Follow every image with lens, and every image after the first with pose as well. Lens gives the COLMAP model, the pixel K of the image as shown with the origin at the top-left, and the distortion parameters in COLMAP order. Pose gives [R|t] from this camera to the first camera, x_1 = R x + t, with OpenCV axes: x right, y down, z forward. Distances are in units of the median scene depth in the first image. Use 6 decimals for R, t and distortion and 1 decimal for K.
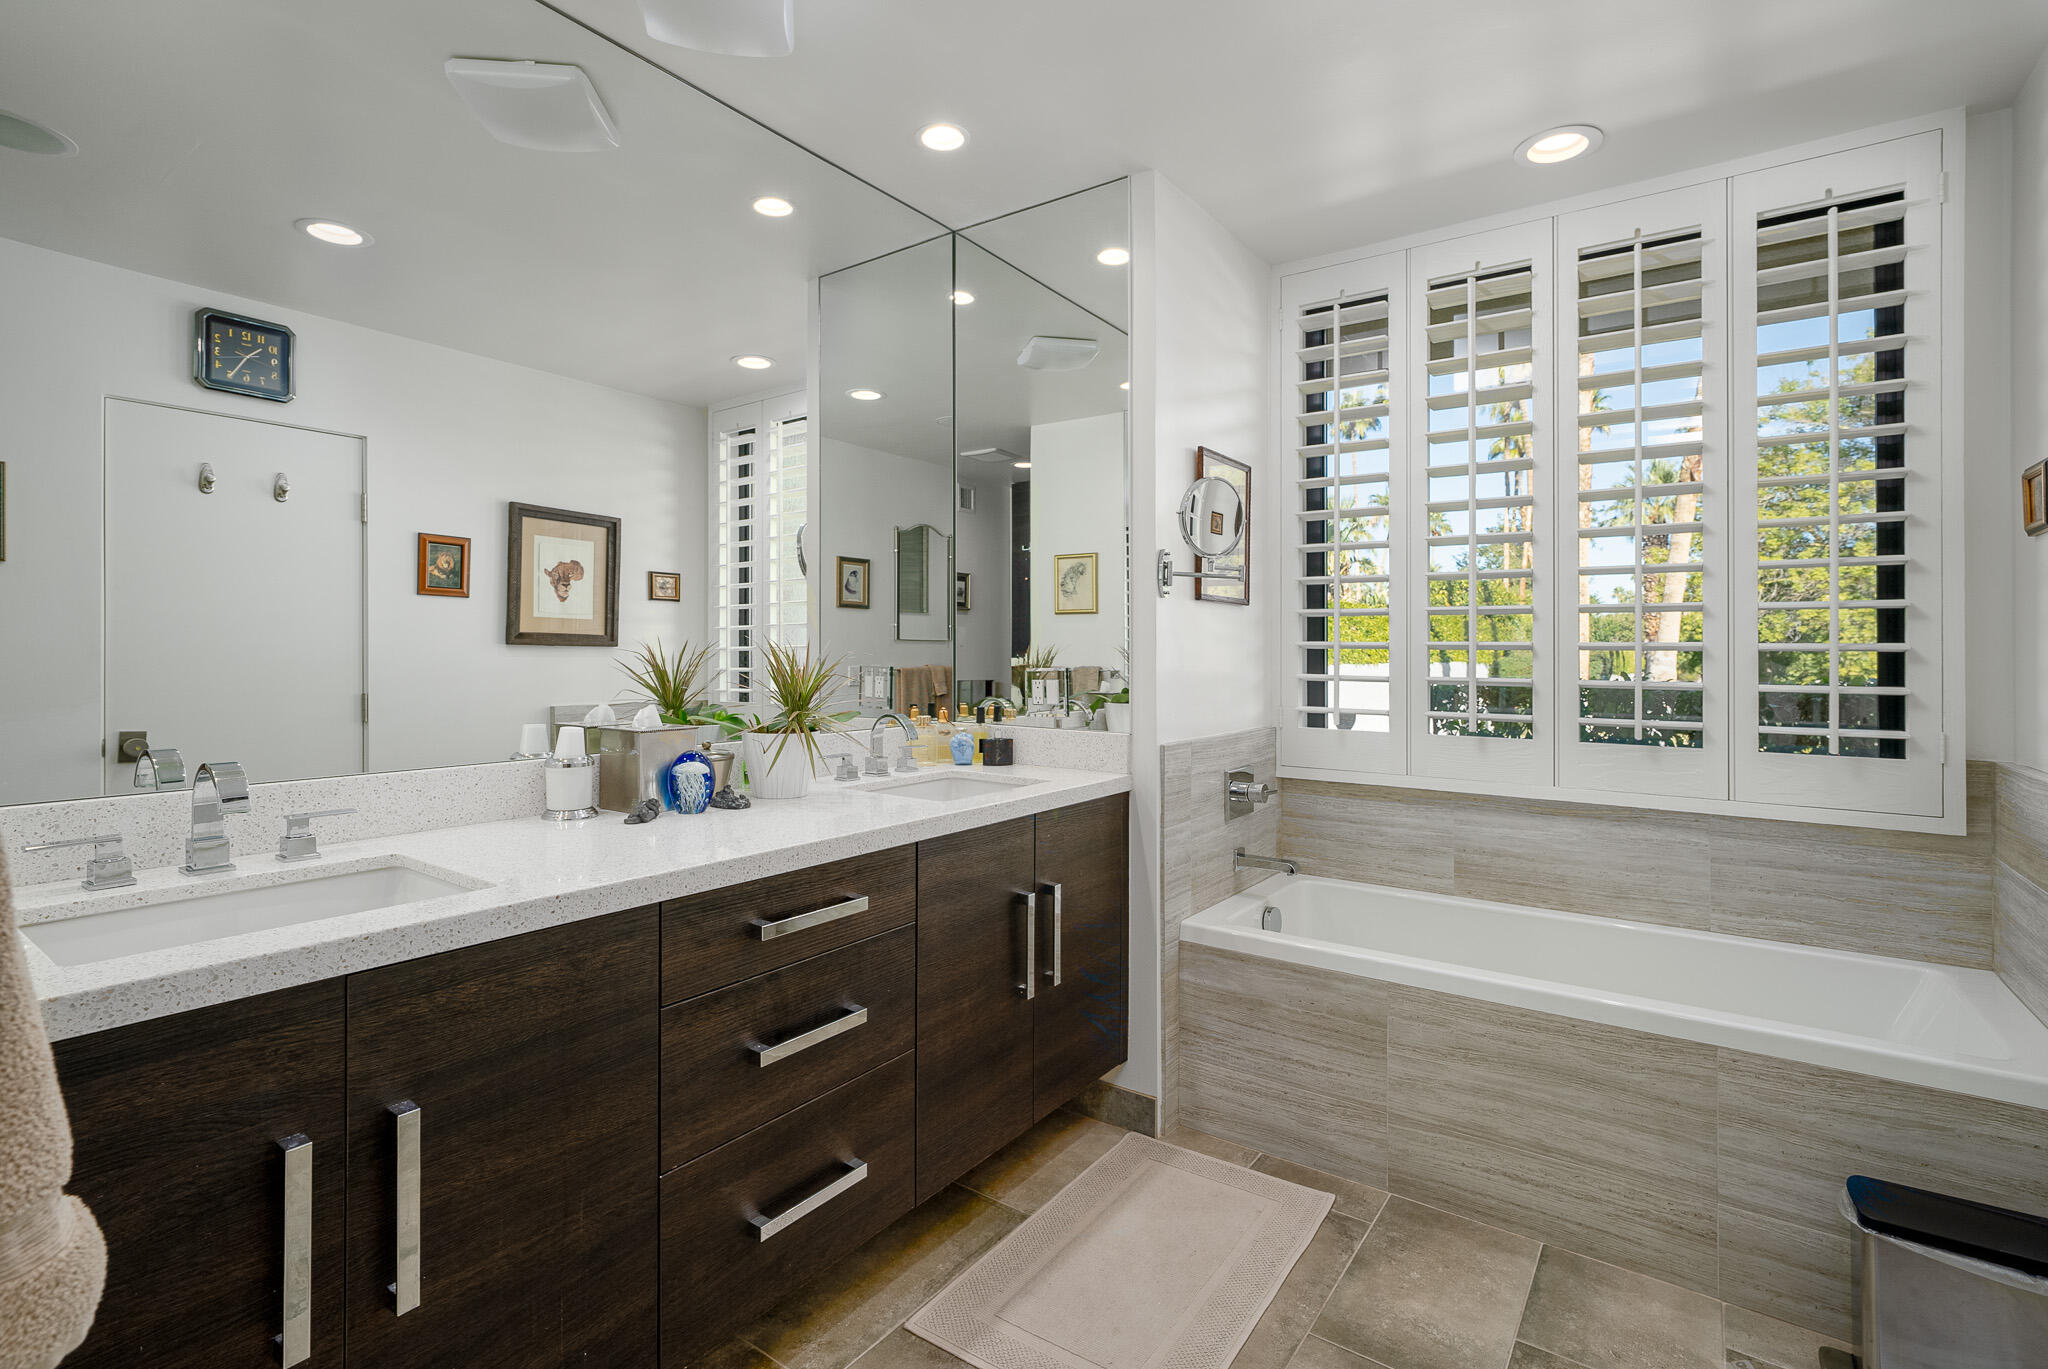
lens RADIAL K [[926.2, 0, 1049.8], [0, 926.2, 638.9], [0, 0, 1]] dist [0.000207, 0.001008]
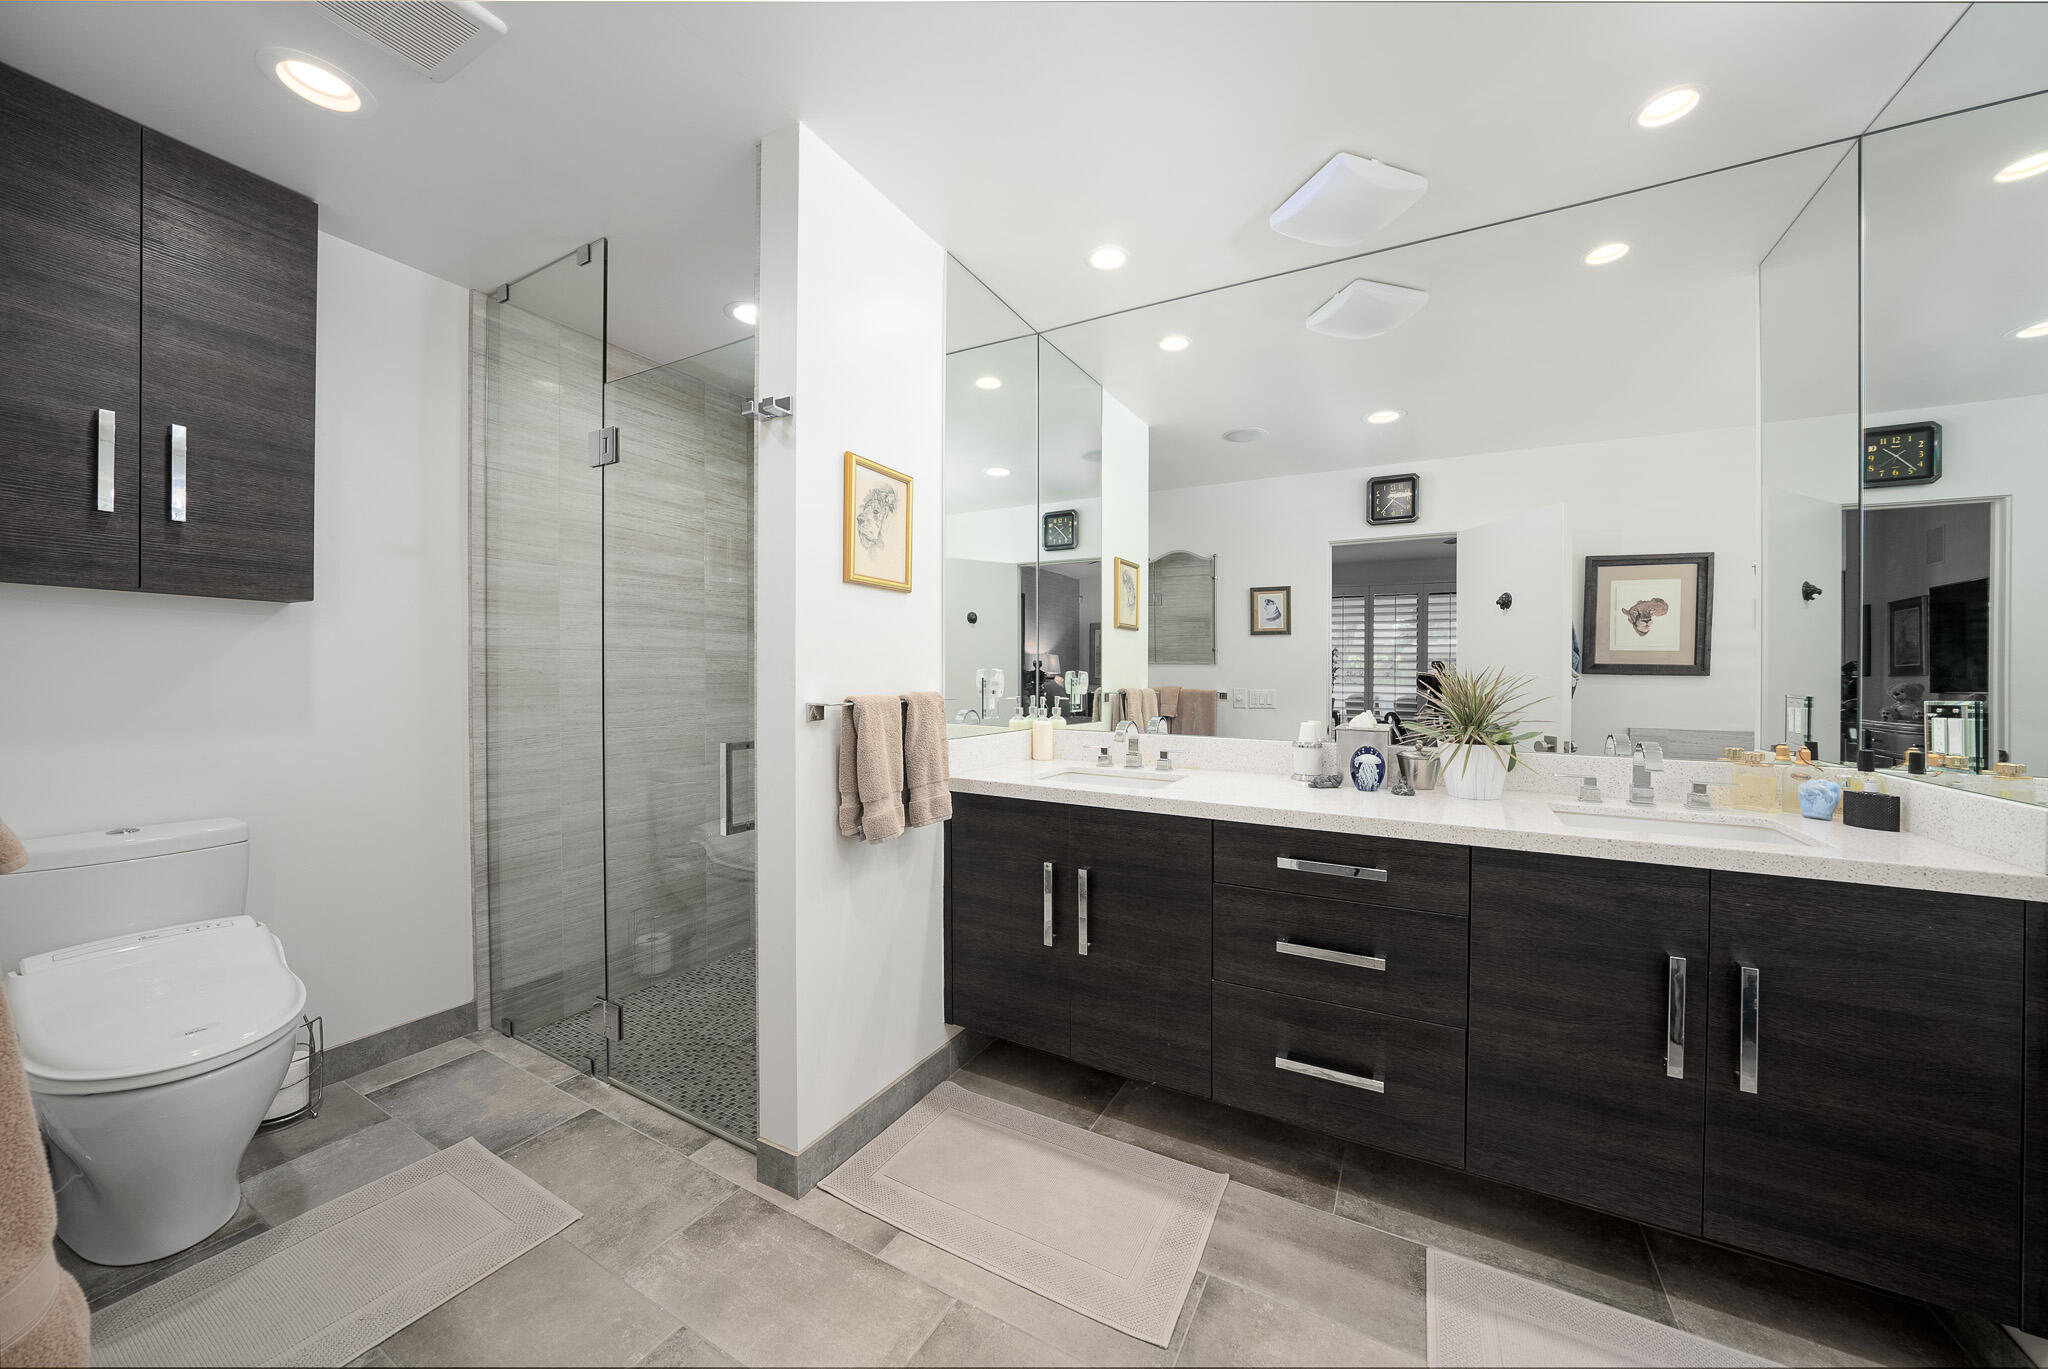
lens RADIAL K [[713.1, 0, 1028.2], [0, 713.1, 680.7], [0, 0, 1]] dist [-0.000892, 0.000010]
pose [[0.154951, 0.007370, -0.987895, 0.229228], [0.004284, 0.999958, 0.008132, 0.004560], [0.987913, -0.005492, 0.154913, 0.129024]]
